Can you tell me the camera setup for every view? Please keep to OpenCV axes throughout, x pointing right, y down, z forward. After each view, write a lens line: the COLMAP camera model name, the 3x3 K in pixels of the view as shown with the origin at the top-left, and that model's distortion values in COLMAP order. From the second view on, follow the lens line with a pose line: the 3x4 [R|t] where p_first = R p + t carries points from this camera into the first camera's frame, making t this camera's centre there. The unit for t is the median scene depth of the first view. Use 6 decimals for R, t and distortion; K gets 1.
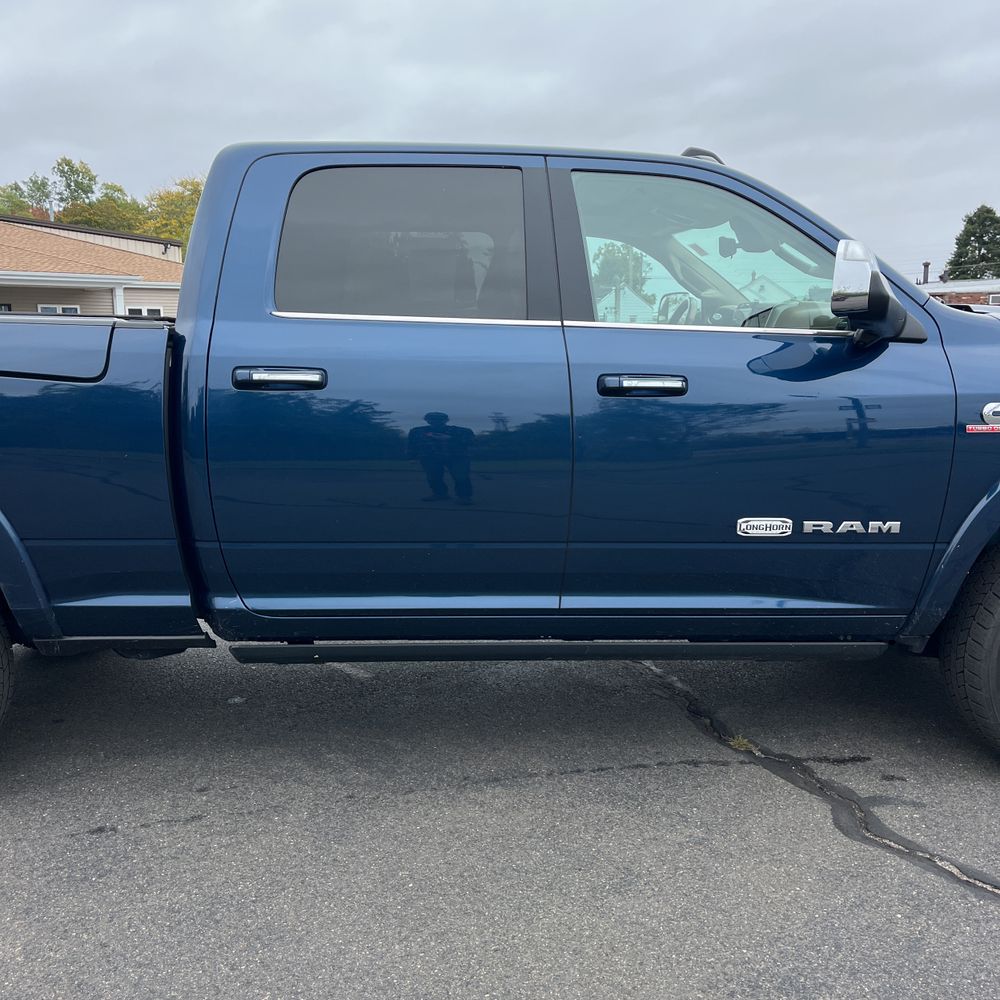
lens RADIAL K [[992.2, 0, 496.9], [0, 992.2, 489.3], [0, 0, 1]] dist [0.021524, -0.009977]
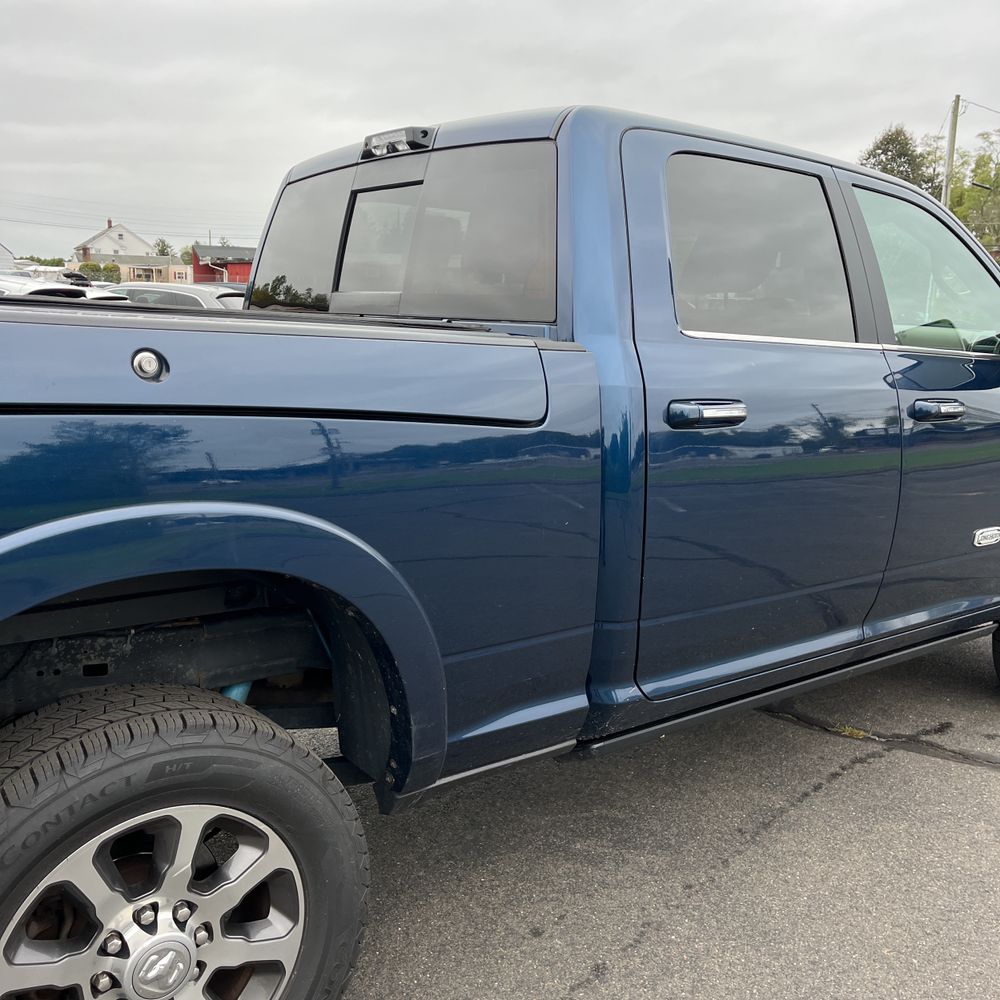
lens RADIAL K [[1011.4, 0, 499.1], [0, 1011.4, 491.2], [0, 0, 1]] dist [0.026126, 0.008152]
pose [[0.816120, -0.068458, 0.573813, -0.103064], [0.044424, 0.997452, 0.055816, -0.012446], [-0.576172, -0.020061, 0.817082, 0.050381]]
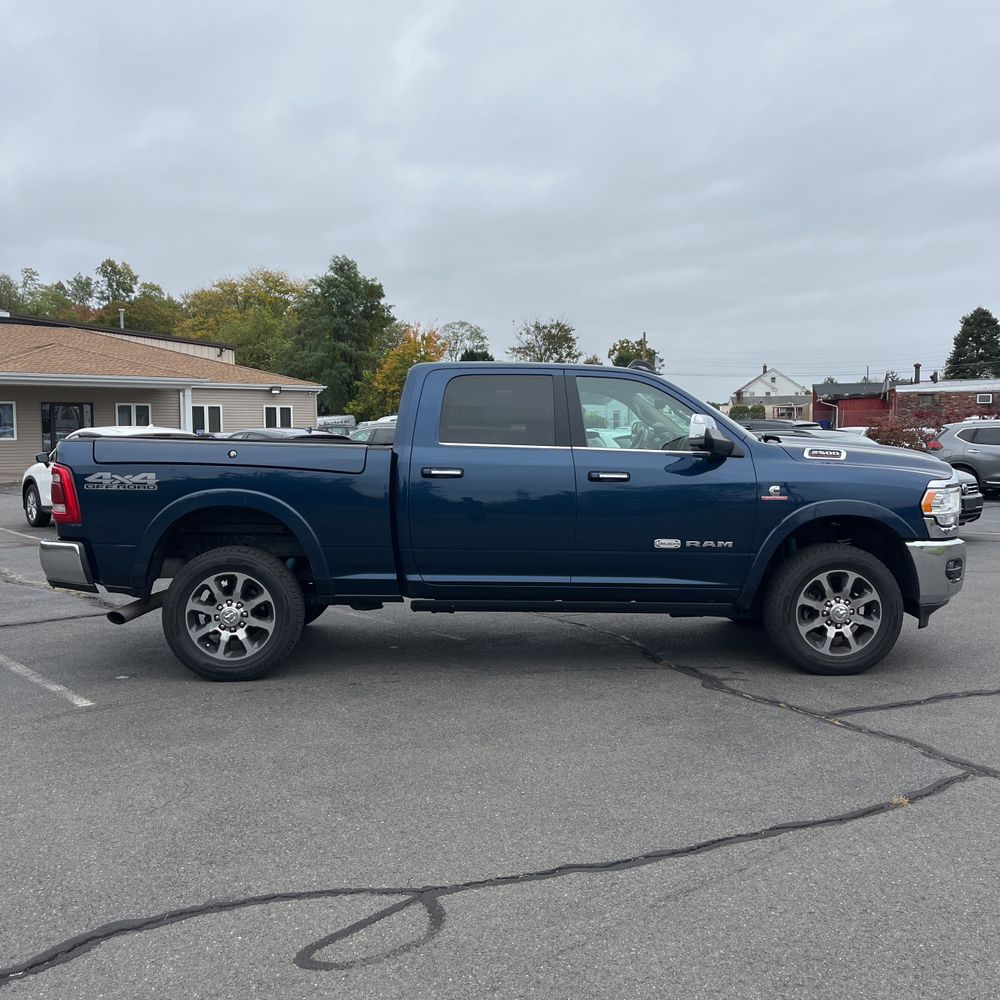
lens RADIAL K [[1013.7, 0, 500.0], [0, 1013.7, 500.0], [0, 0, 1]] dist [0.047116, -0.042865]
pose [[0.999910, 0.005447, -0.012249, -0.007781], [-0.006407, 0.996797, -0.079722, 0.015259], [0.011776, 0.079793, 0.996742, -0.148204]]
